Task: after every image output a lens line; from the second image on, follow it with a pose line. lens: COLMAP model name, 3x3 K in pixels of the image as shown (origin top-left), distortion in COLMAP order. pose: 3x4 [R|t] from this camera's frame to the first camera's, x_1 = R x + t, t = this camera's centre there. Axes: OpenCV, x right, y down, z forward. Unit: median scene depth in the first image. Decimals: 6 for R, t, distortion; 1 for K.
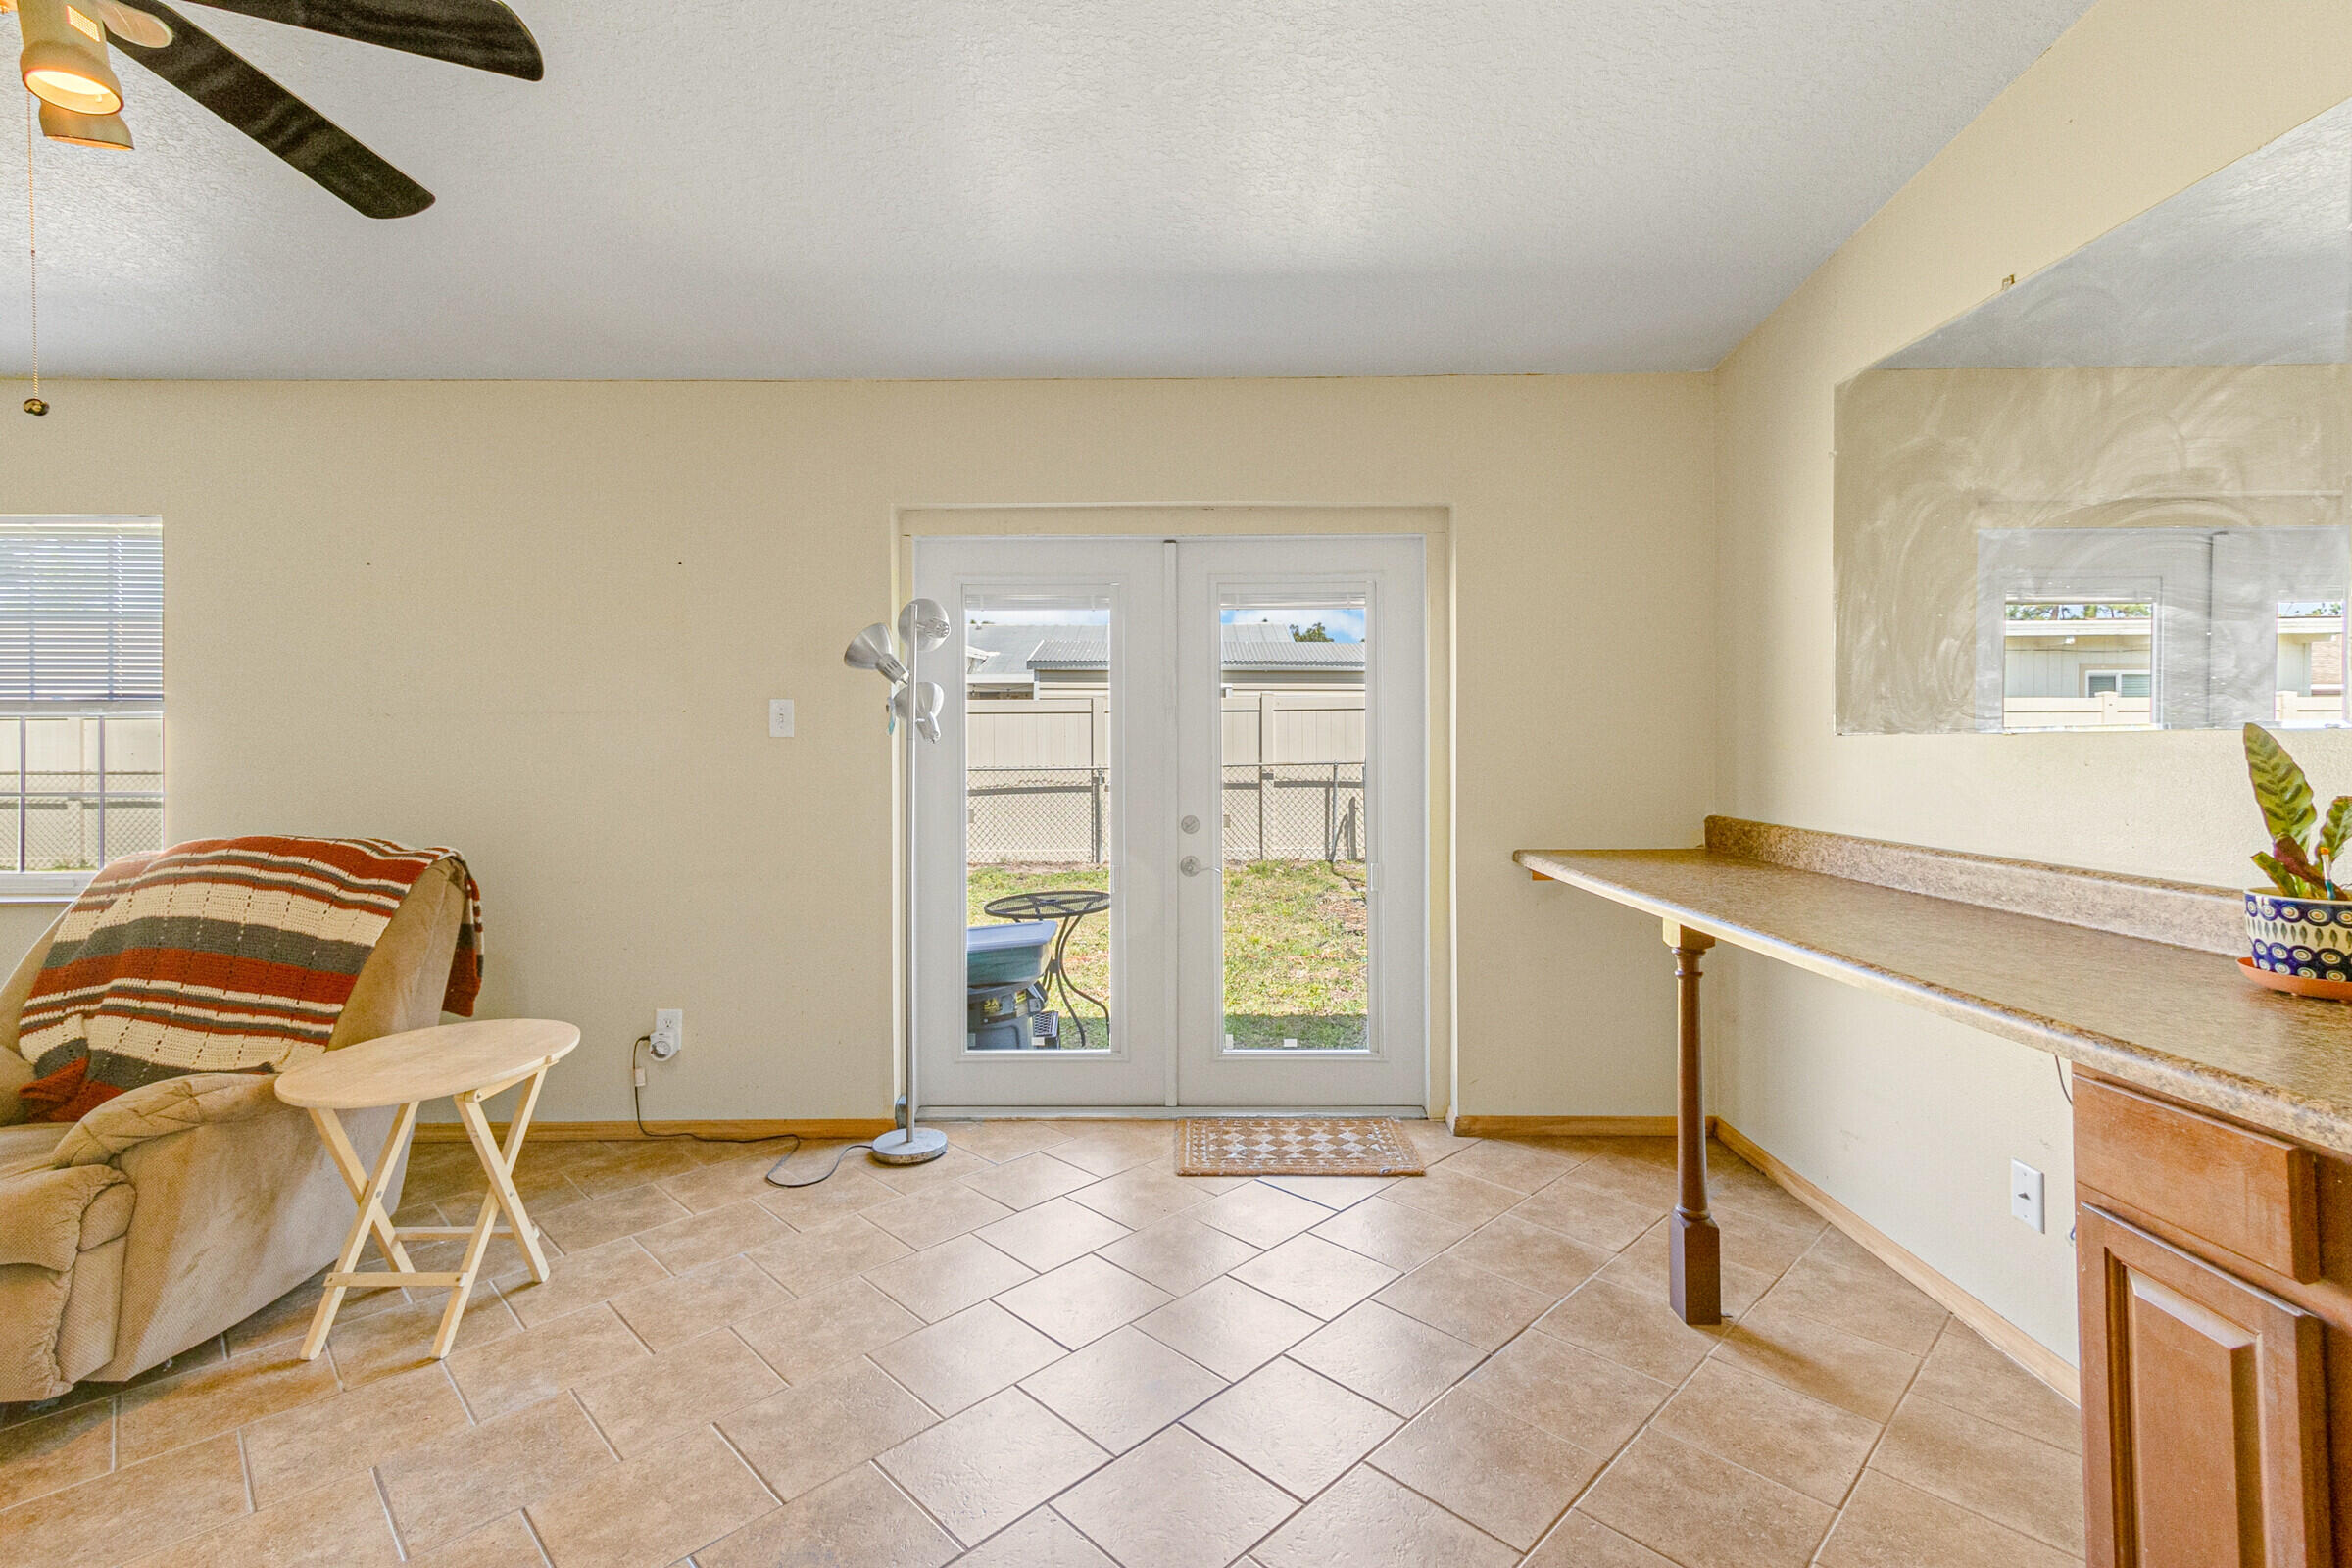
lens RADIAL K [[1073.8, 0, 1178.4], [0, 1073.8, 746.4], [0, 0, 1]] dist [0.021015, 0.000171]
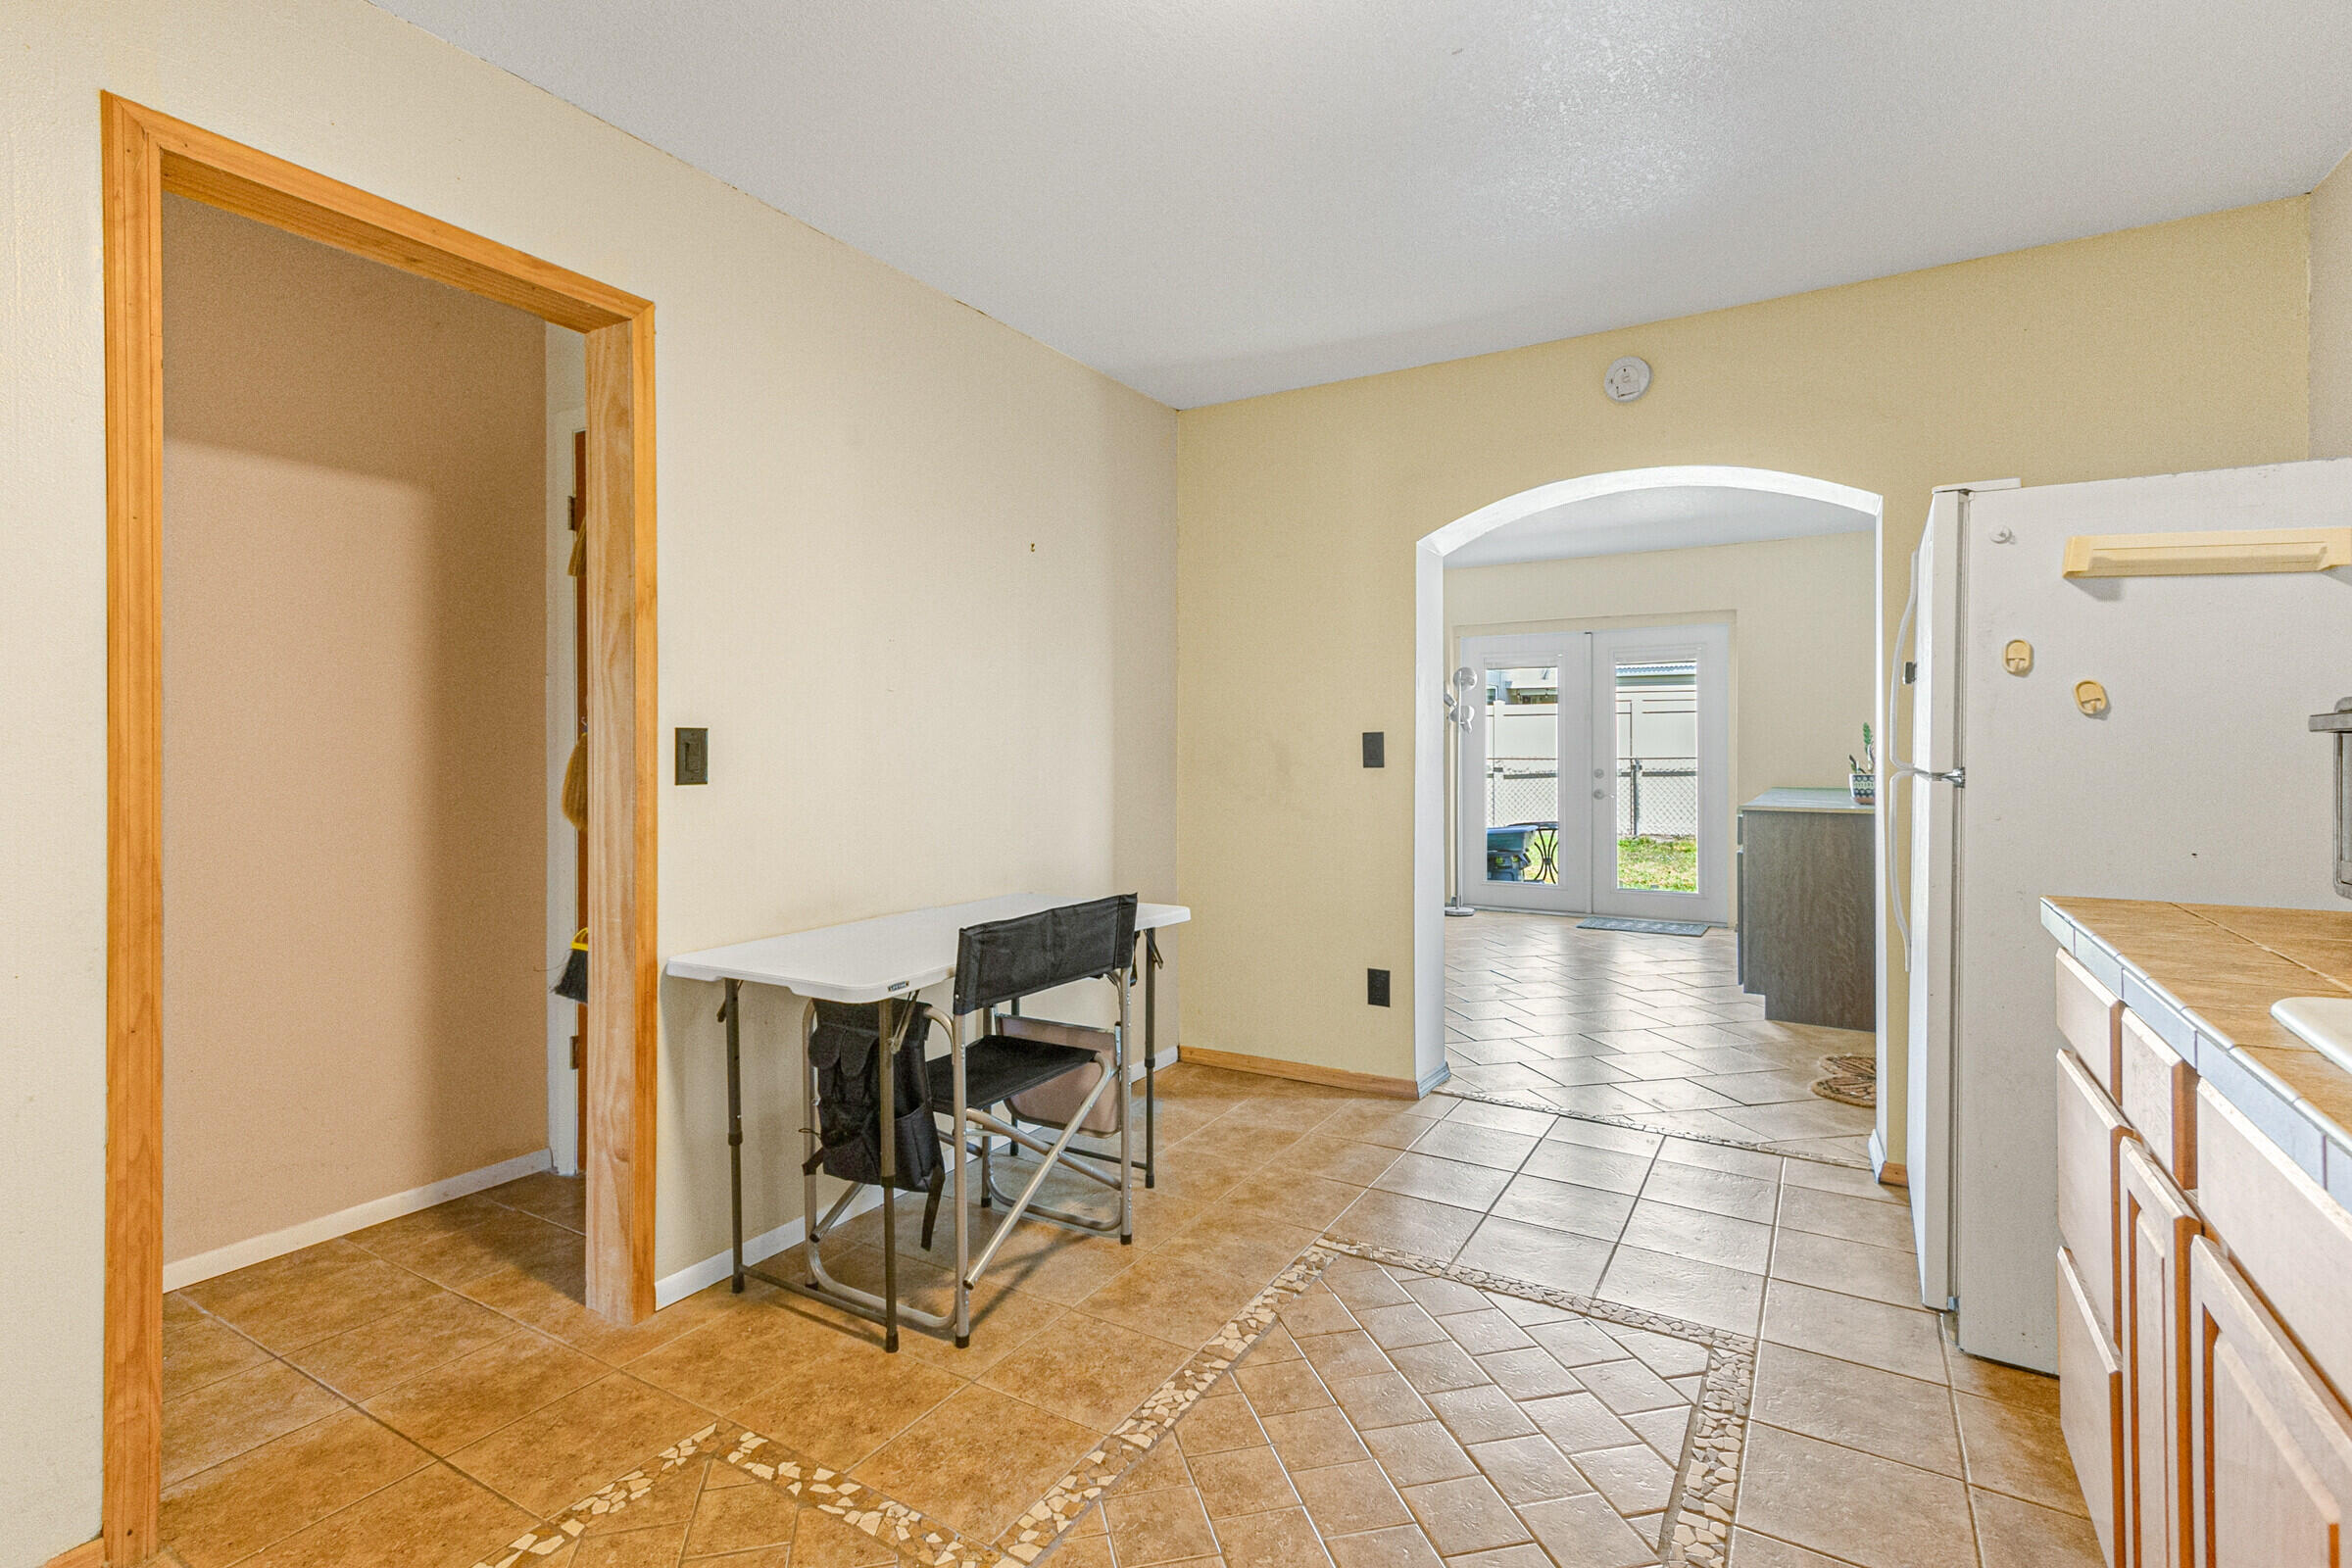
lens RADIAL K [[1073.8, 0, 1160.5], [0, 1073.8, 744.6], [0, 0, 1]] dist [0.021015, 0.000171]
pose [[0.850253, -0.000994, -0.526373, 0.453424], [0.000059, 0.999998, -0.001792, 0.027187], [0.526374, 0.001493, 0.850252, -1.385520]]
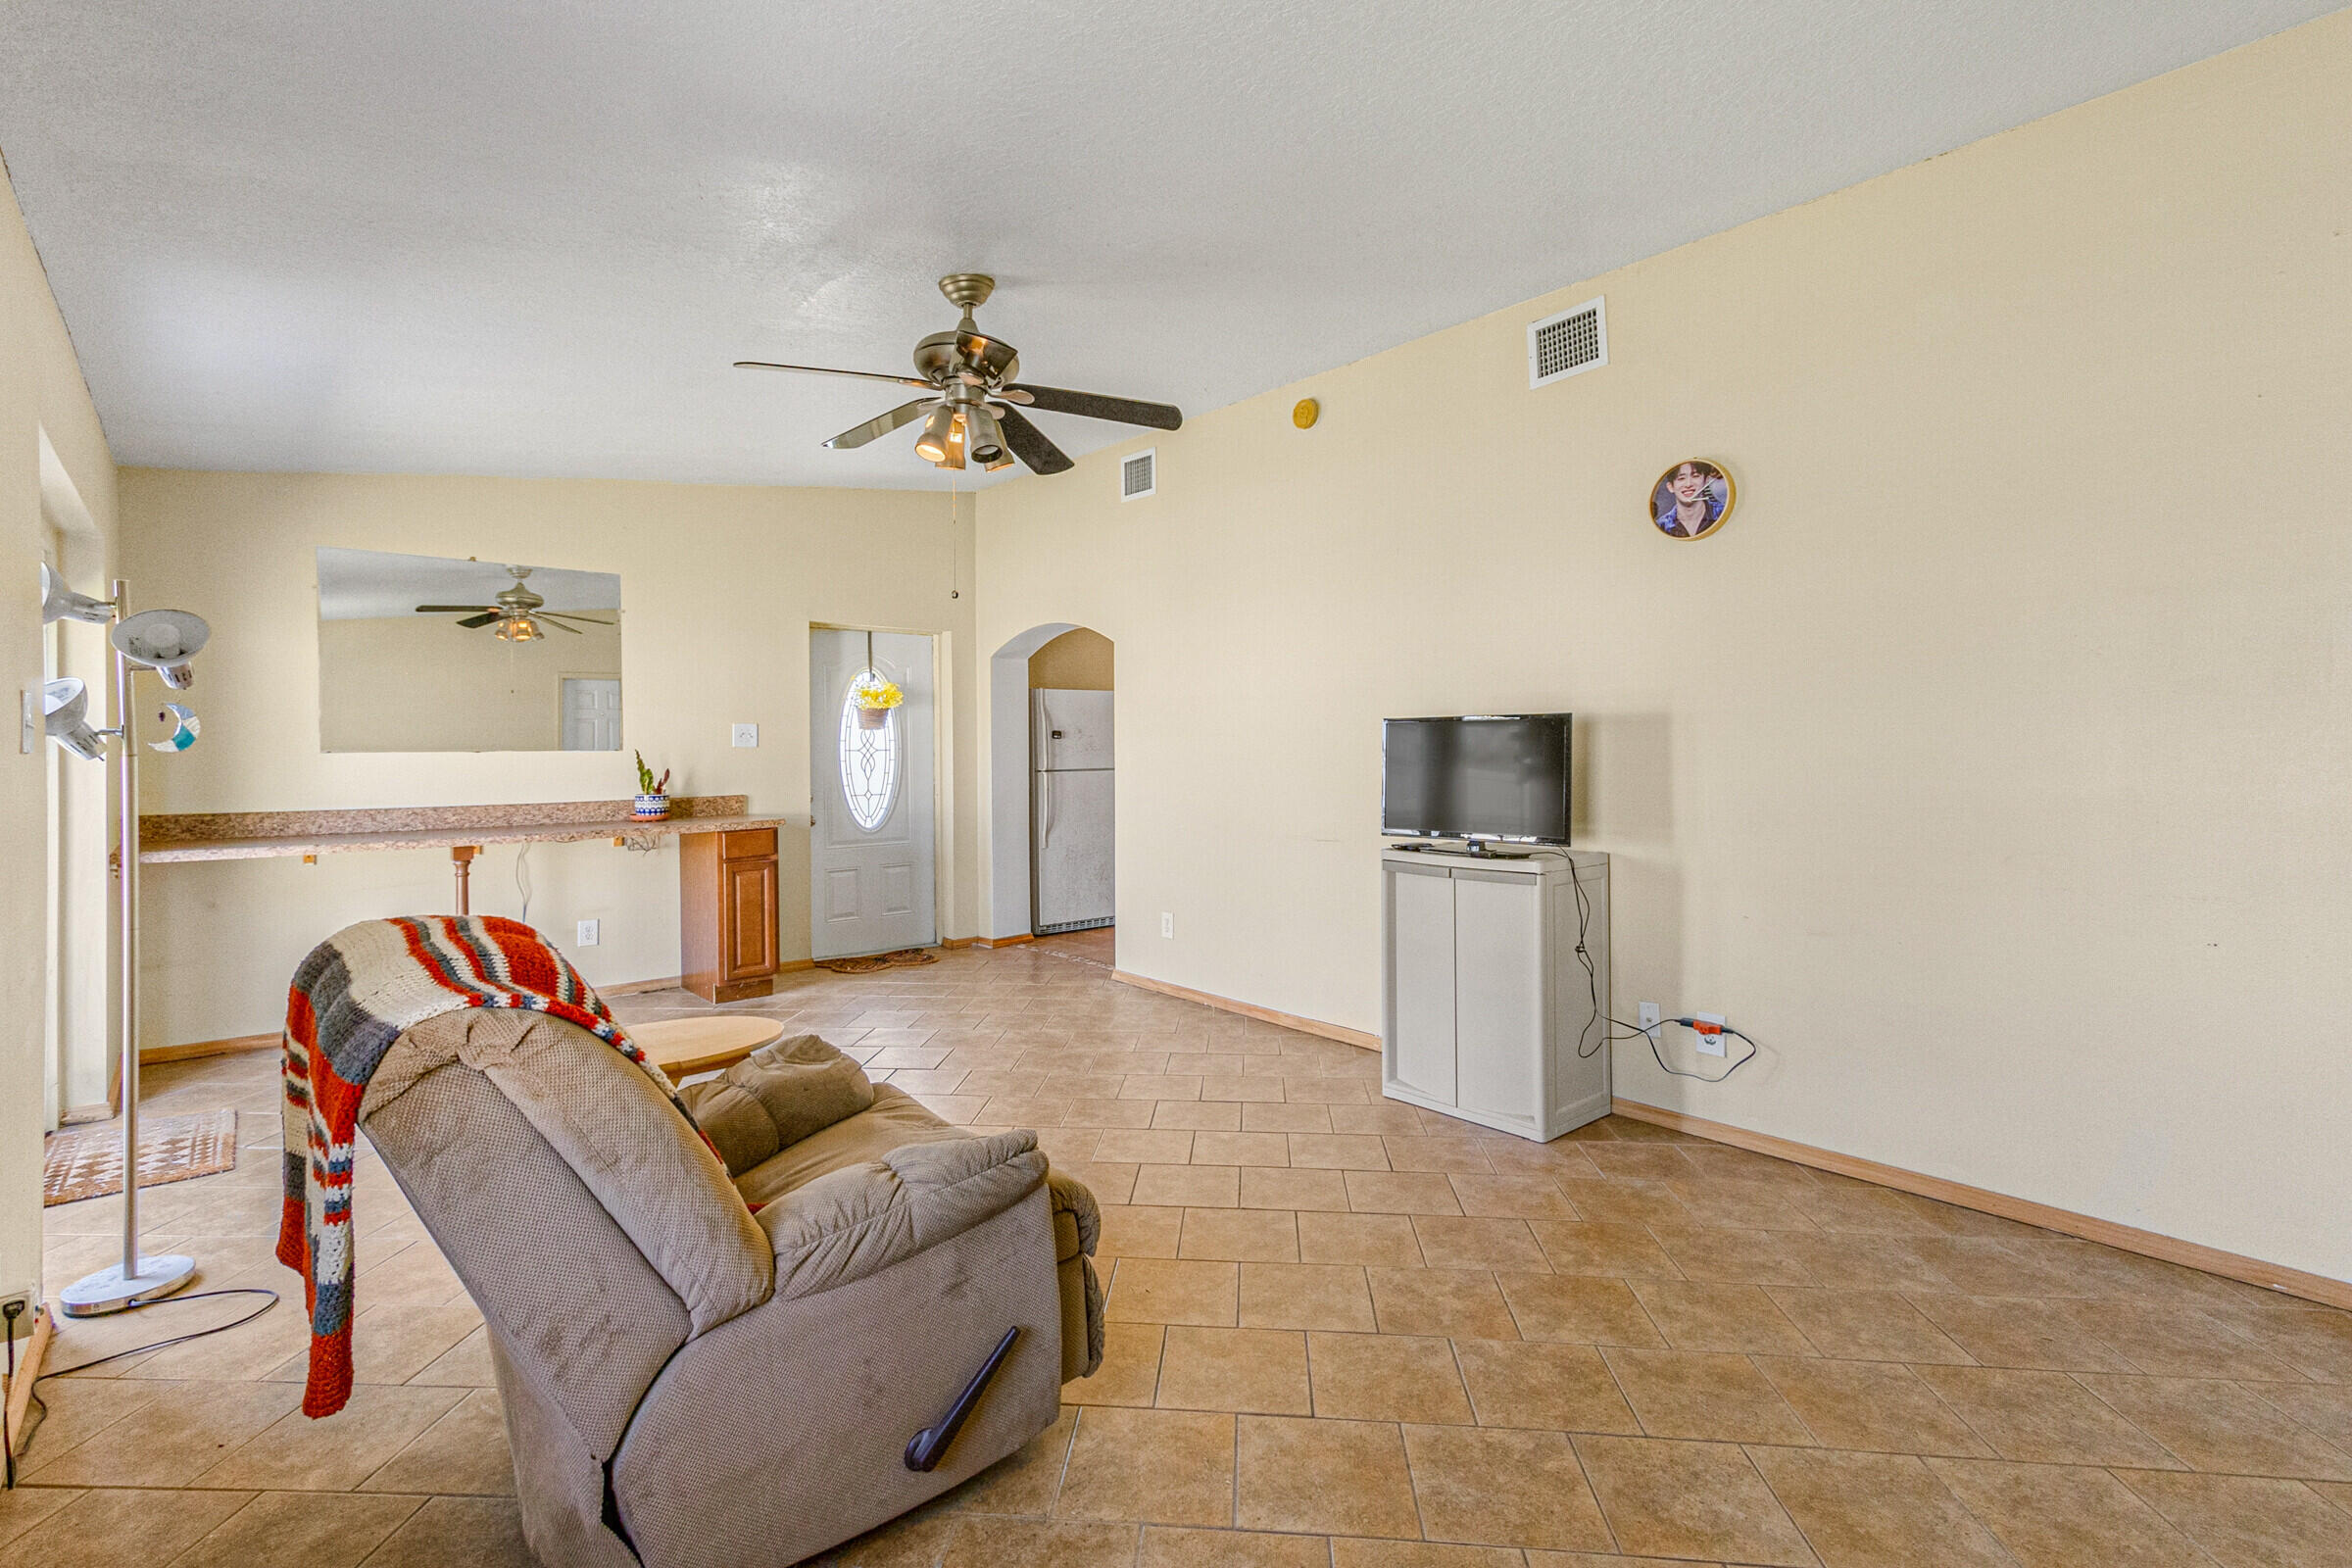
lens RADIAL K [[1073.8, 0, 1182.6], [0, 1073.8, 761.9], [0, 0, 1]] dist [0.021015, 0.000171]
pose [[-0.663082, -0.005264, 0.748529, -1.490126], [0.009792, 0.999829, 0.015706, -0.009697], [-0.748483, 0.017744, -0.662916, 1.049179]]
